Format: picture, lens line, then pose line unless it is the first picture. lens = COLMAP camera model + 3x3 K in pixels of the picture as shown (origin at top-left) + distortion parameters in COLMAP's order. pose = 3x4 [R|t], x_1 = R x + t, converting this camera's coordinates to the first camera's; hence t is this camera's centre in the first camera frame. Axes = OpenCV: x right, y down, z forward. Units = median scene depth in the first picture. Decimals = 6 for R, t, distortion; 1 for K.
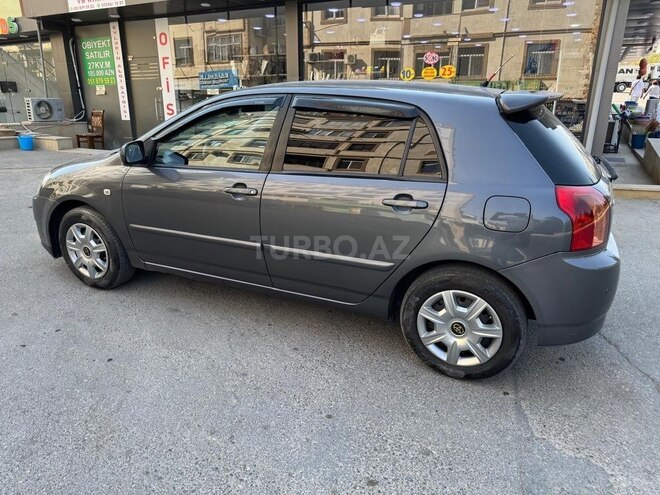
lens RADIAL K [[471.5, 0, 311.3], [0, 471.5, 261.6], [0, 0, 1]] dist [0.019302, -0.020951]
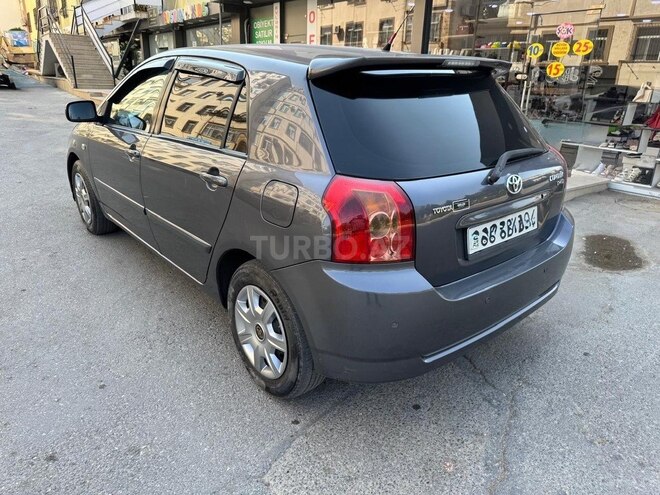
lens RADIAL K [[474.7, 0, 333.6], [0, 474.7, 247.9], [0, 0, 1]] dist [-0.002791, 0.000830]
pose [[0.906318, 0.163895, -0.389522, 0.218085], [-0.162135, 0.986050, 0.037642, -0.018460], [0.390257, 0.029040, 0.920248, 0.075201]]
